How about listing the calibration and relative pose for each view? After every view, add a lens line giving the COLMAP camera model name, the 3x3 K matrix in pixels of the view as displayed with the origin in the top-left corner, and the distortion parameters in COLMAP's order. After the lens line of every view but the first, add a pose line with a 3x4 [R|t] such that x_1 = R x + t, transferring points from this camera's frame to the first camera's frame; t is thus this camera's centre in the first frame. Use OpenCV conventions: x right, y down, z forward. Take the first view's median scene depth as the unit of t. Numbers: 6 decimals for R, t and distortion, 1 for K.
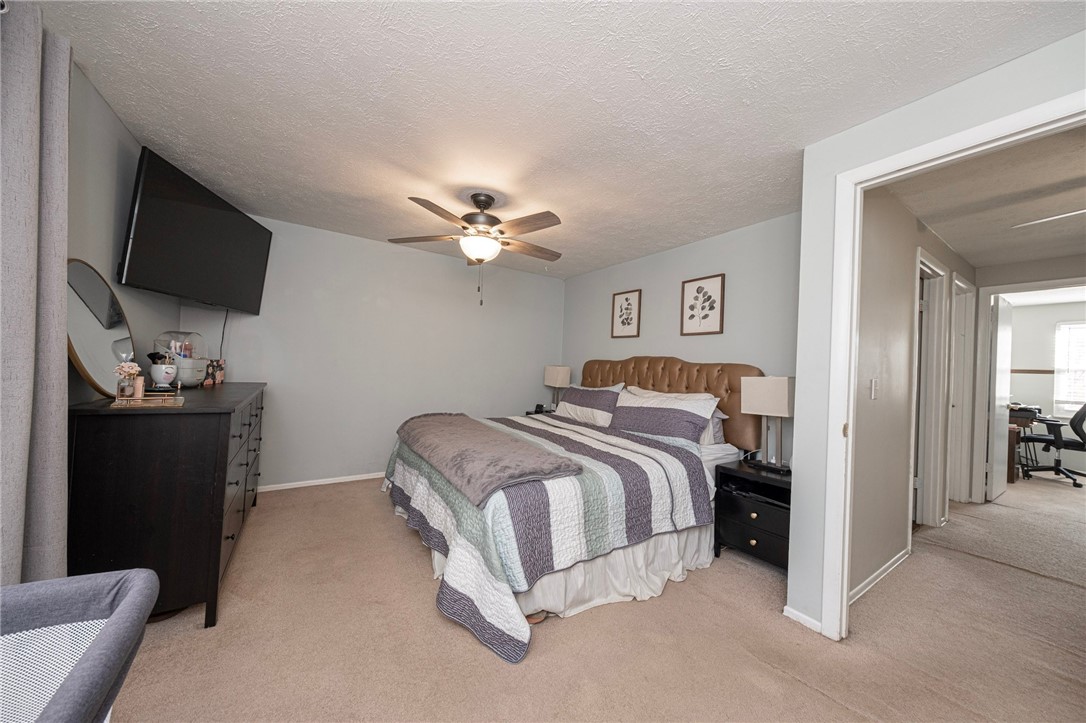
lens RADIAL K [[359.9, 0, 541.2], [0, 359.9, 359.0], [0, 0, 1]] dist [-0.003363, 0.000007]
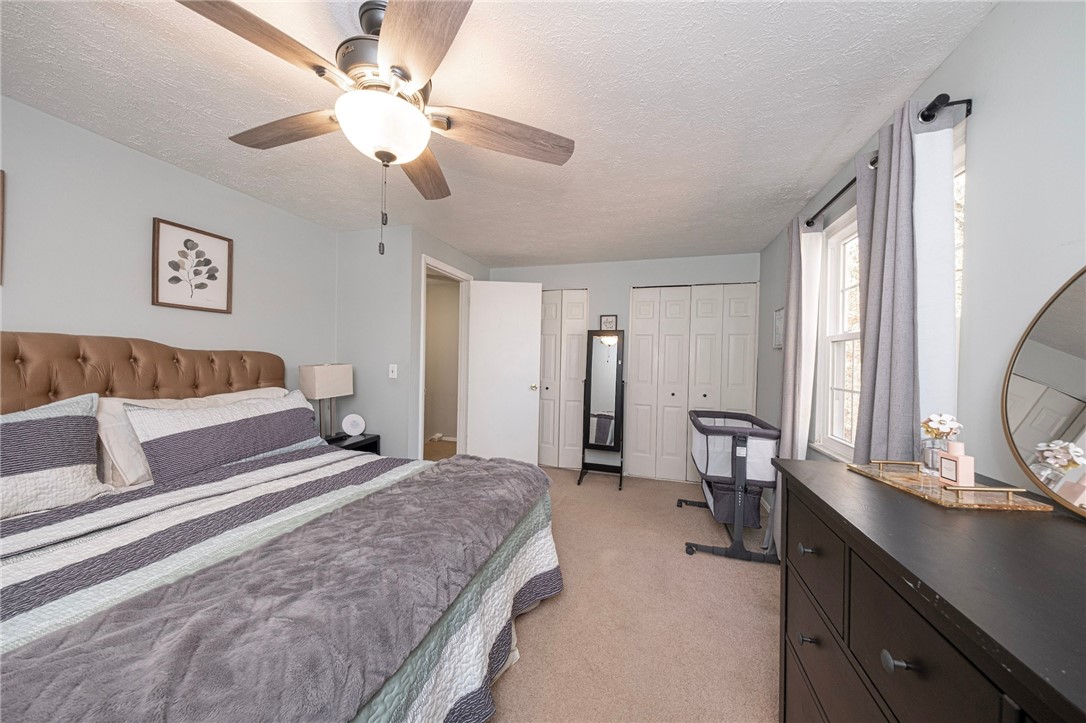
lens RADIAL K [[359.9, 0, 544.4], [0, 359.9, 365.2], [0, 0, 1]] dist [-0.003363, 0.000007]
pose [[-0.629054, -0.058178, 0.775182, -0.544140], [-0.052980, 0.998085, 0.031914, -0.018193], [-0.775554, -0.020993, -0.630932, 0.911119]]
